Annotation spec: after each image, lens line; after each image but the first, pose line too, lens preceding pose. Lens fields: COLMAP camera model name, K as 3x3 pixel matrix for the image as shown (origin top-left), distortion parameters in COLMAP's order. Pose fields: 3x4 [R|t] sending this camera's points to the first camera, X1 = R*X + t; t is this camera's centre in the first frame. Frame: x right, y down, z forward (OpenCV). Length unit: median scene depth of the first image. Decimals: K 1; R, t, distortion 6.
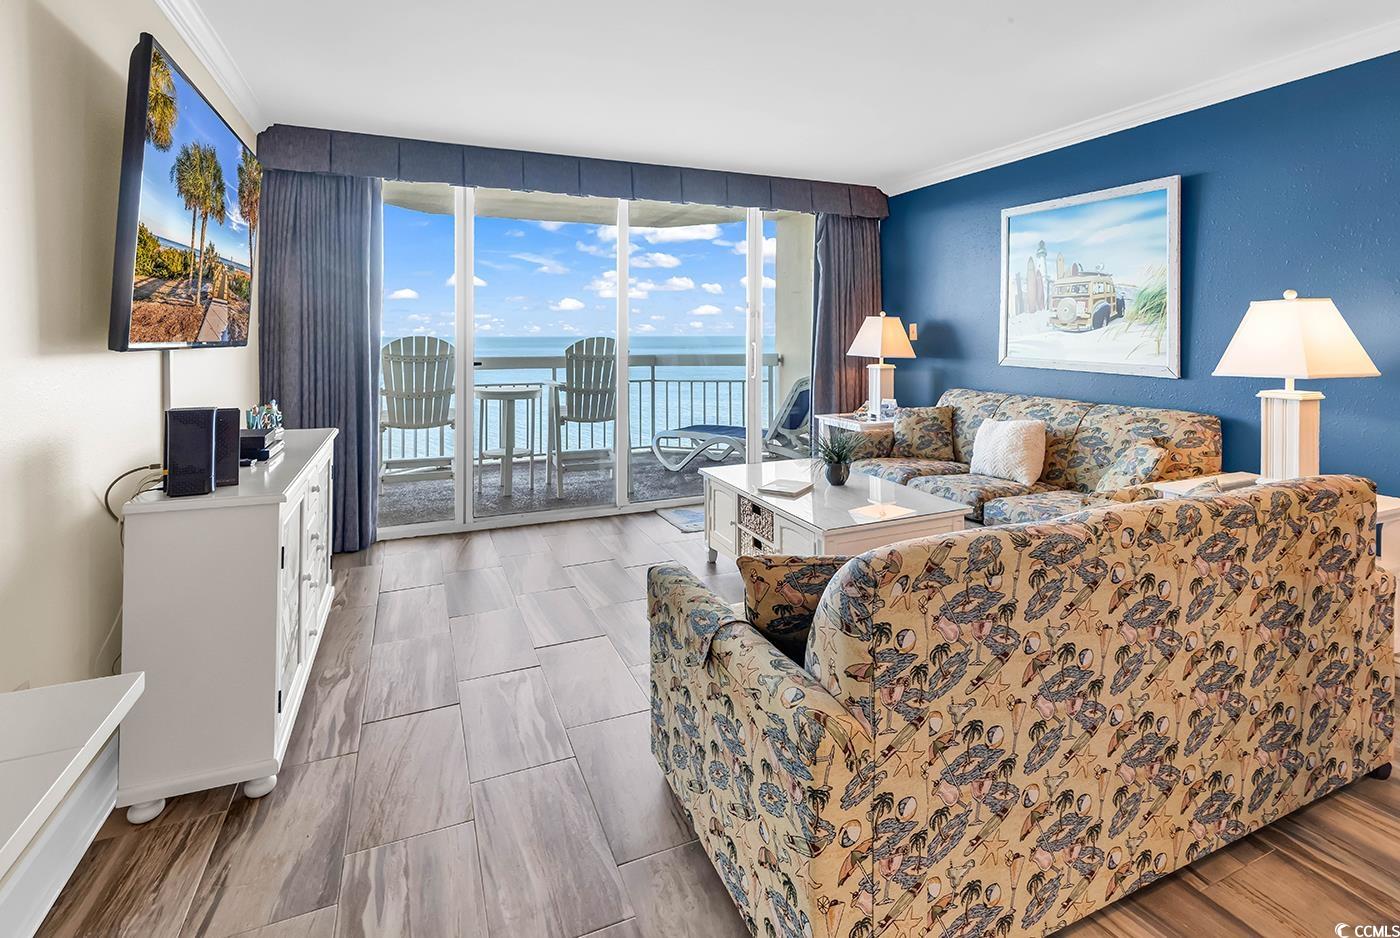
lens RADIAL K [[651.7, 0, 692.9], [0, 651.7, 340.6], [0, 0, 1]] dist [-0.003155, -0.000969]
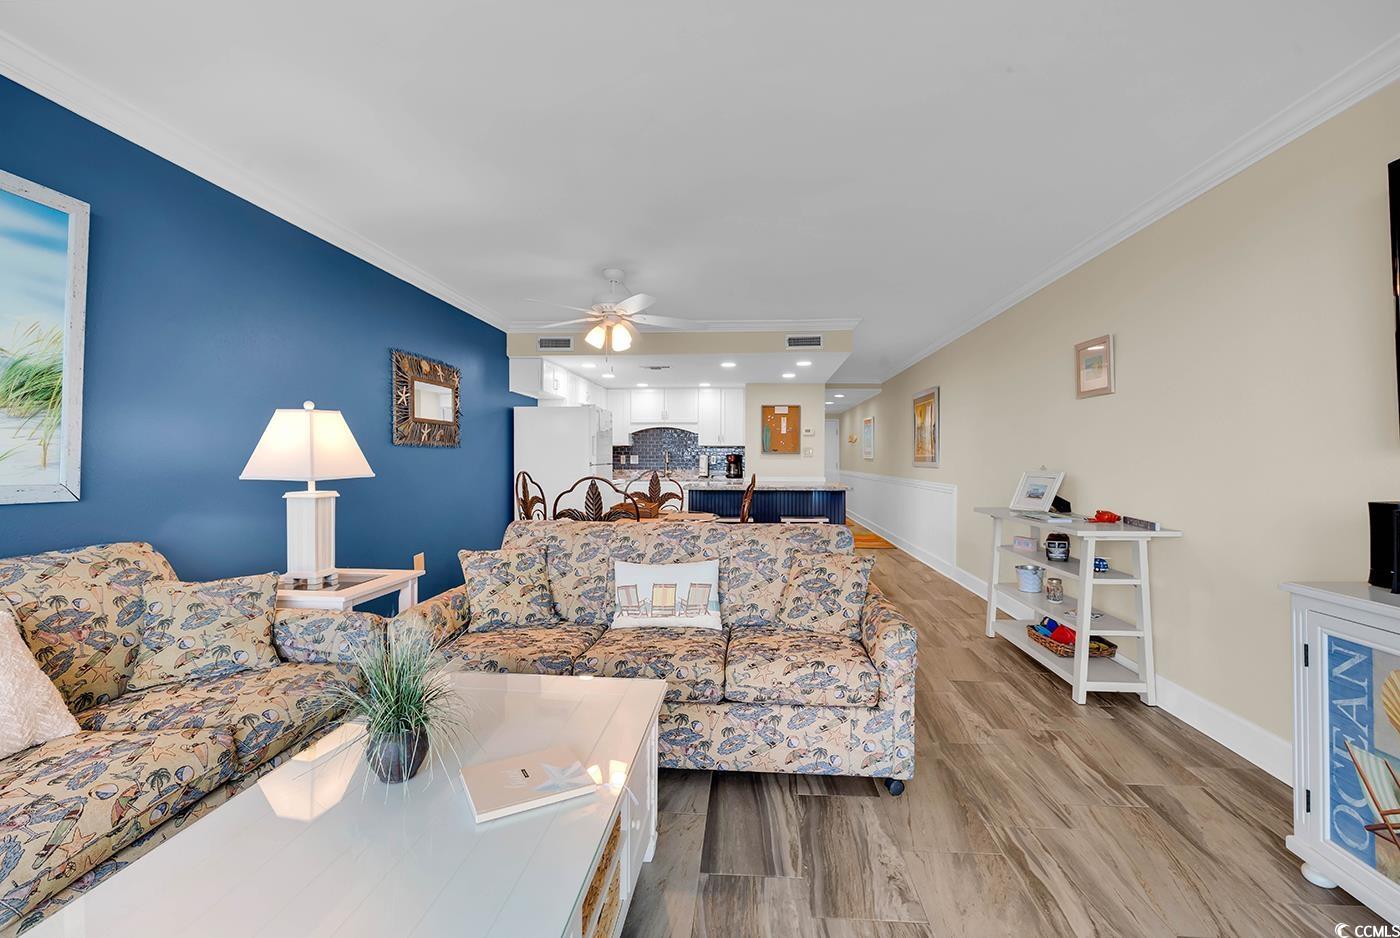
lens RADIAL K [[637.2, 0, 700.0], [0, 637.2, 469.0], [0, 0, 1]] dist [0.001695, -0.000488]
pose [[-0.886675, -0.021502, 0.461893, -0.132565], [-0.011852, 0.999647, 0.023784, 0.001019], [-0.462241, 0.015614, -0.886617, 1.226789]]
